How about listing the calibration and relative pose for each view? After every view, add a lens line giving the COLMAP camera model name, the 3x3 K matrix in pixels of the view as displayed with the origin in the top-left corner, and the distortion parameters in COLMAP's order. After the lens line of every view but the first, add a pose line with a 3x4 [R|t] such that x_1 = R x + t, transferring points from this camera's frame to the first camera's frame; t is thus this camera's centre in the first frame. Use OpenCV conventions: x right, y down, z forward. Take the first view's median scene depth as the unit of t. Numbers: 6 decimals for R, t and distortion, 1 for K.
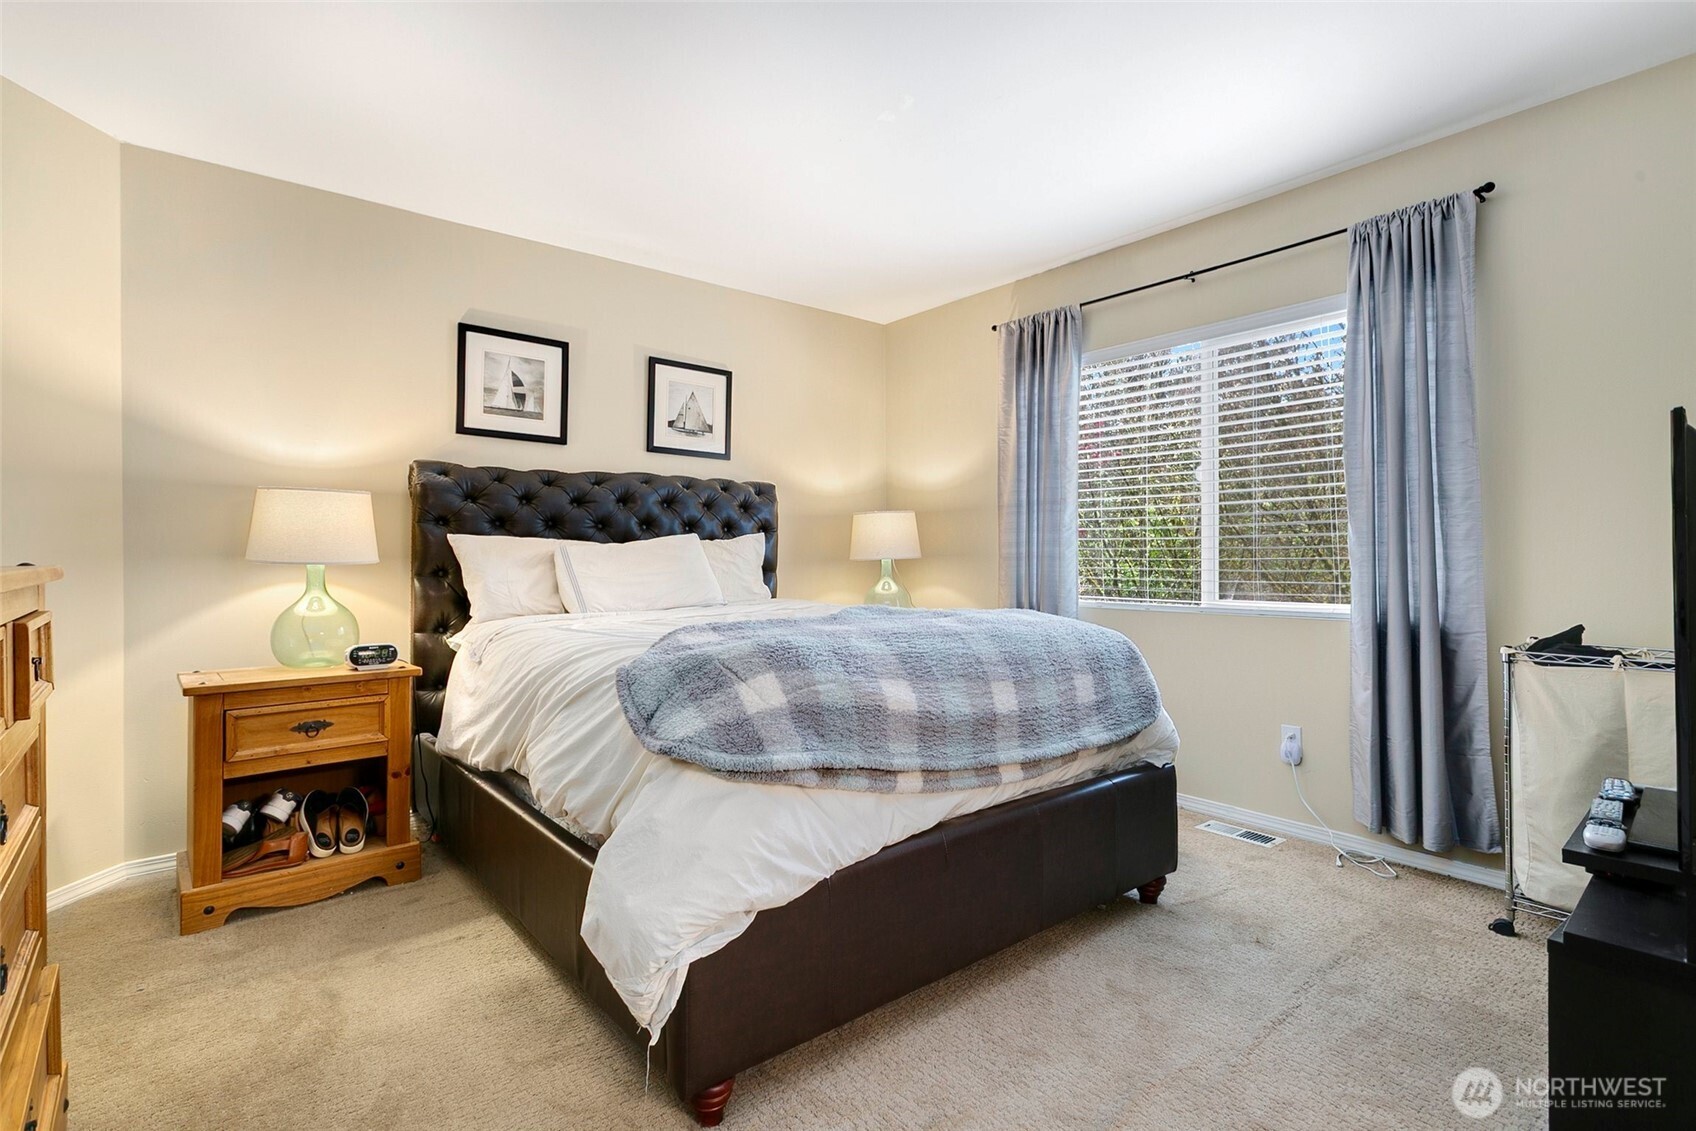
lens RADIAL K [[798.1, 0, 839.3], [0, 798.1, 560.7], [0, 0, 1]] dist [-0.001498, -0.000203]
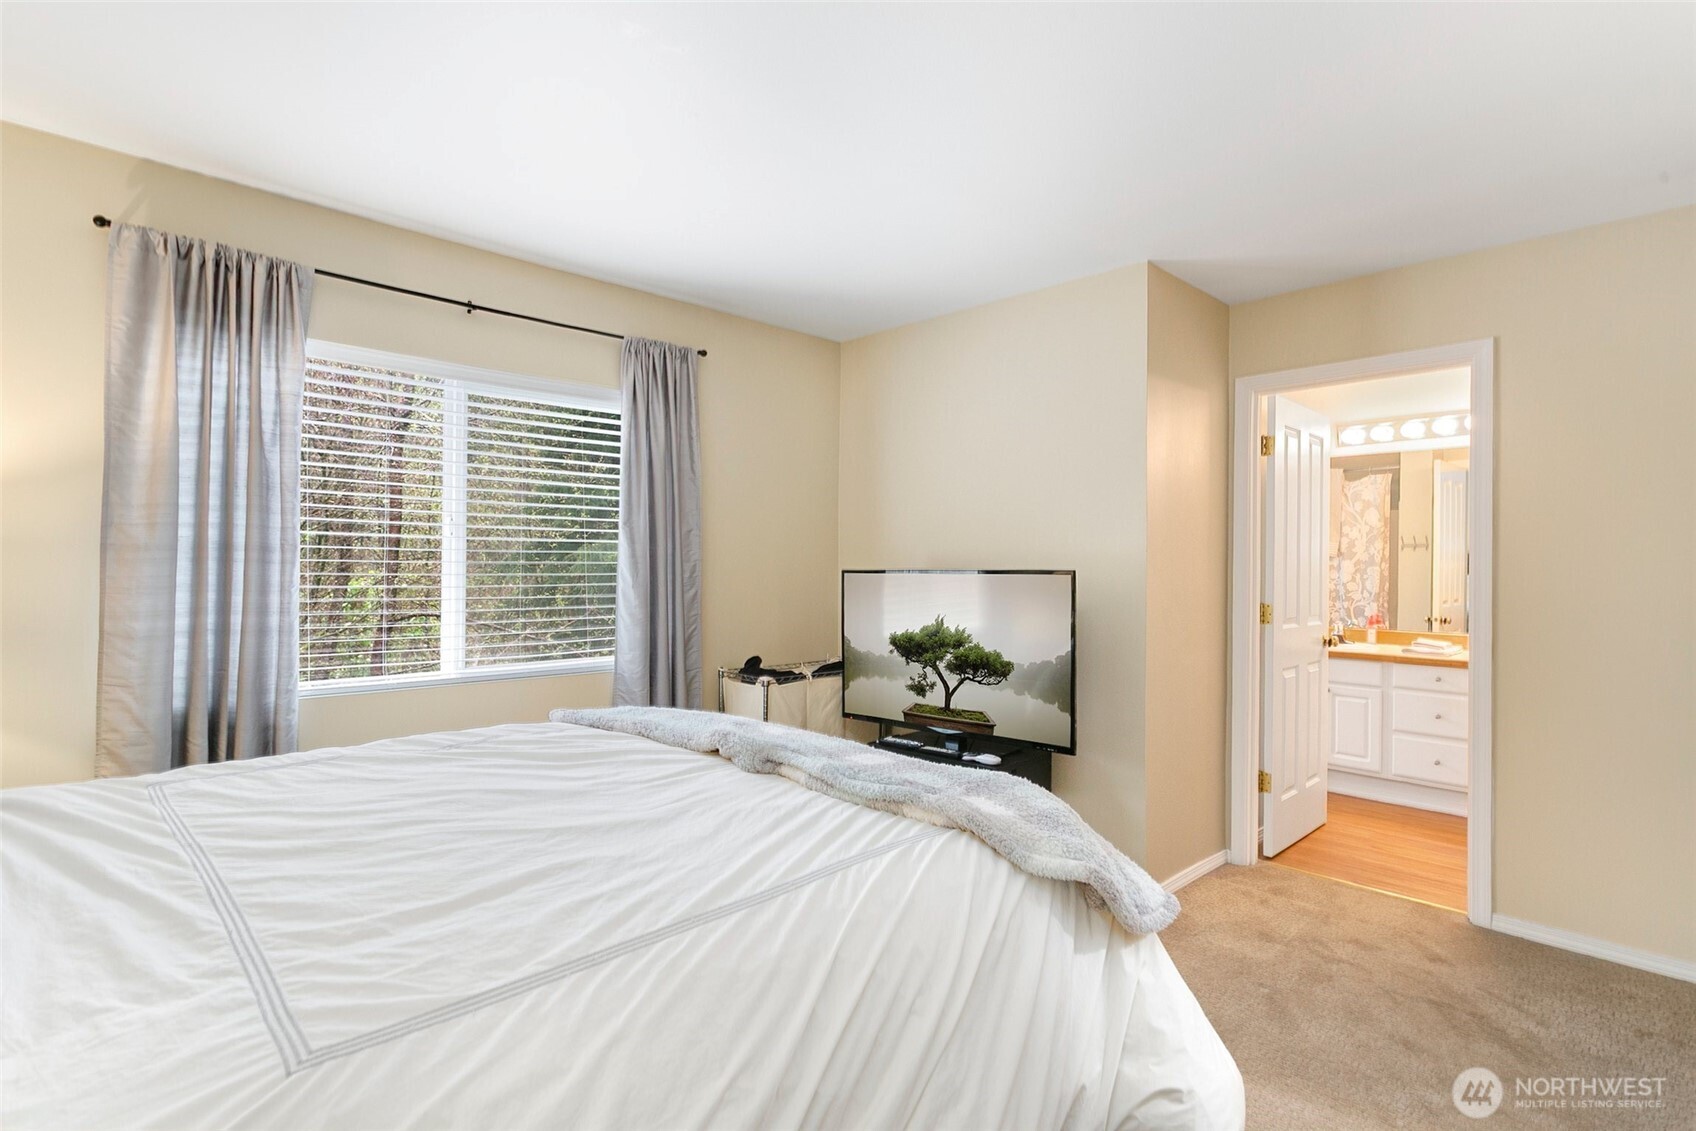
lens RADIAL K [[798.1, 0, 839.3], [0, 798.1, 560.7], [0, 0, 1]] dist [-0.001498, -0.000203]
pose [[-0.040218, 0.006969, 0.999167, -0.402457], [-0.006505, 0.999953, -0.007236, -0.061029], [-0.999170, -0.006791, -0.040171, 0.550581]]
